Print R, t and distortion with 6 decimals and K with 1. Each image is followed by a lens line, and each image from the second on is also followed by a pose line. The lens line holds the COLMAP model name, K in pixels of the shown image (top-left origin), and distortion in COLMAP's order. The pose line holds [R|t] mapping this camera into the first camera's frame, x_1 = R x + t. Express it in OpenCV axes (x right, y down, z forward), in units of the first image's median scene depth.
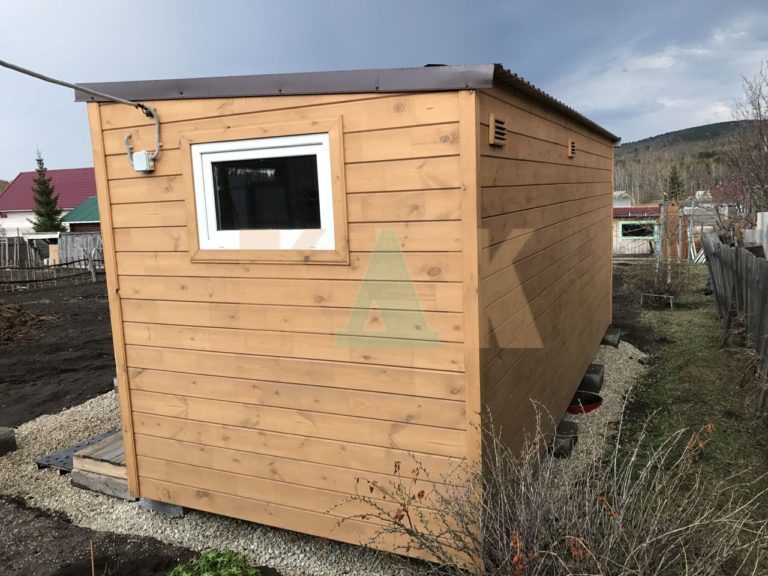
lens RADIAL K [[628.4, 0, 400.6], [0, 628.4, 282.7], [0, 0, 1]] dist [0.033516, -0.035116]
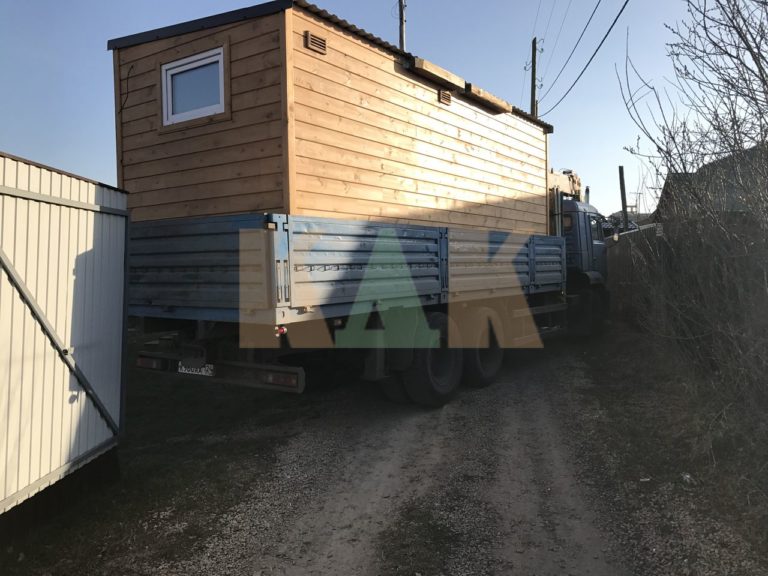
lens RADIAL K [[628.4, 0, 384.5], [0, 628.4, 286.5], [0, 0, 1]] dist [0.033516, -0.035116]
pose [[0.985054, 0.027621, -0.170016, 0.578672], [-0.046290, 0.993198, -0.106841, 0.534822], [0.165908, 0.113114, 0.979632, -0.529555]]
